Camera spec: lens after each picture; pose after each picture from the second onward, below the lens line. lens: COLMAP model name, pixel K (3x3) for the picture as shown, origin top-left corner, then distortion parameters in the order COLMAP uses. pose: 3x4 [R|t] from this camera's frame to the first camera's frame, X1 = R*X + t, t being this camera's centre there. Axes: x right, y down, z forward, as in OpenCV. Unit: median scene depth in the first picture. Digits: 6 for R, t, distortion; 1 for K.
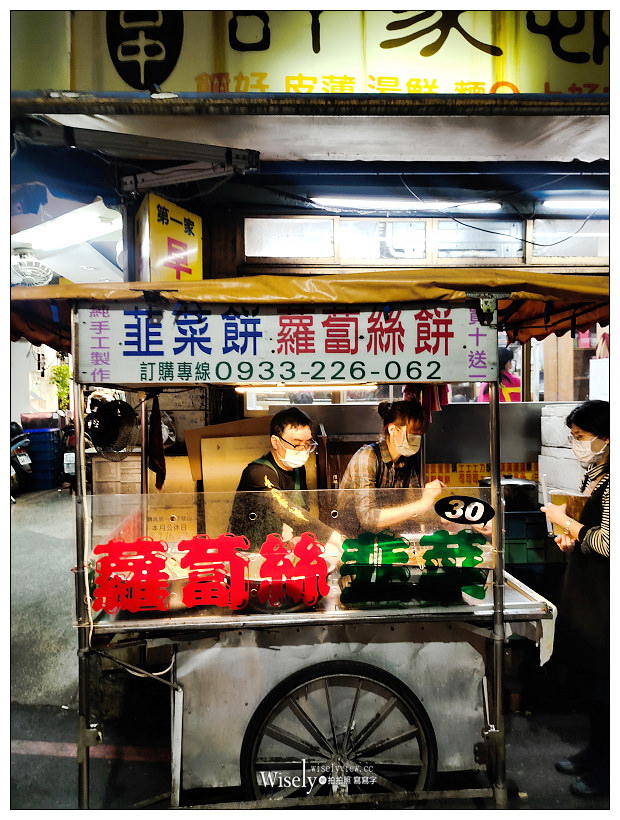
lens RADIAL K [[627.9, 0, 310.0], [0, 627.9, 410.0], [0, 0, 1]] dist [0.055771, -0.047957]
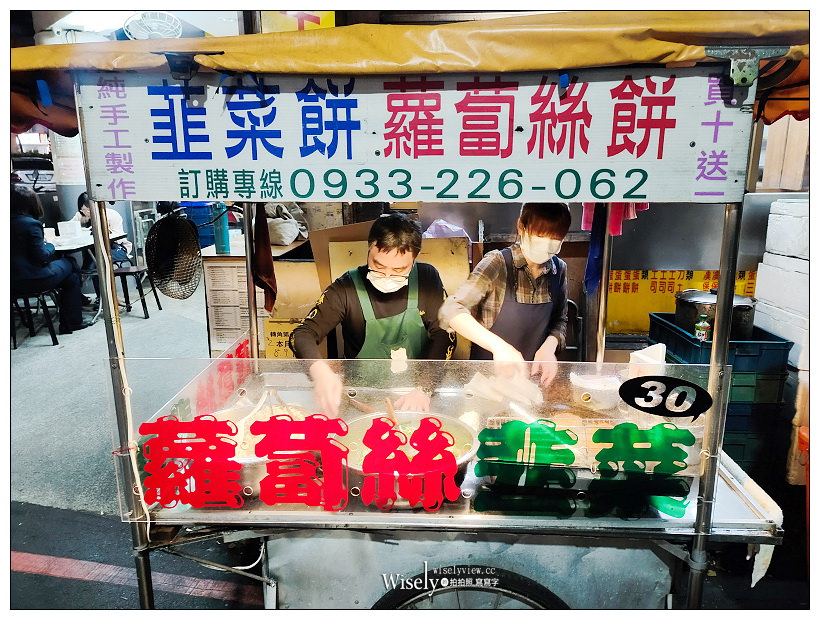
lens RADIAL K [[627.9, 0, 410.3], [0, 627.9, 313.8], [0, 0, 1]] dist [0.055771, -0.047957]
pose [[0.992567, 0.032922, -0.117158, 0.054313], [-0.006882, 0.976355, 0.216062, -0.071882], [0.121501, -0.213650, 0.969325, 0.346420]]
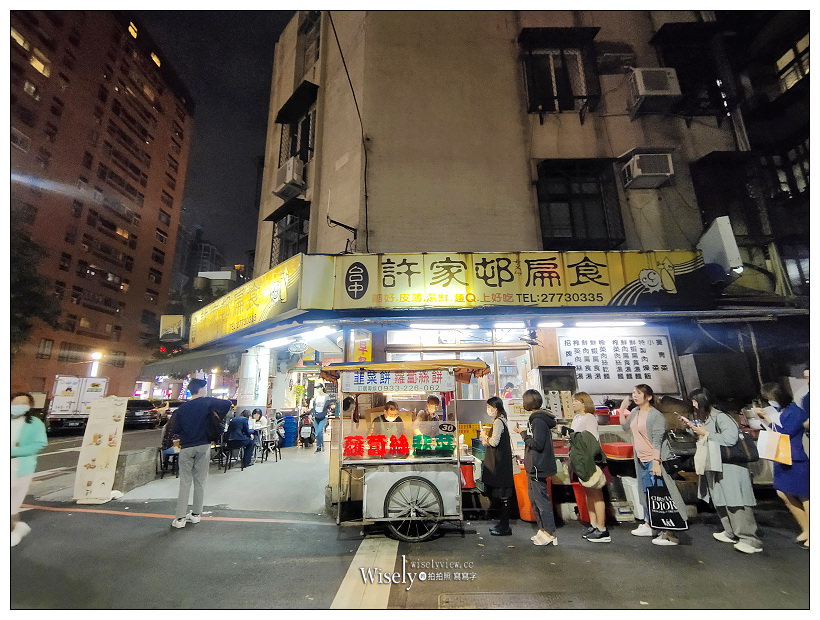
lens RADIAL K [[395.8, 0, 410.0], [0, 395.8, 310.0], [0, 0, 1]] dist [-0.001755, -0.000066]
pose [[0.998762, -0.017315, -0.046630, 0.155352], [0.005201, 0.968672, -0.248290, 0.070217], [0.049468, 0.247740, 0.967563, -1.359635]]
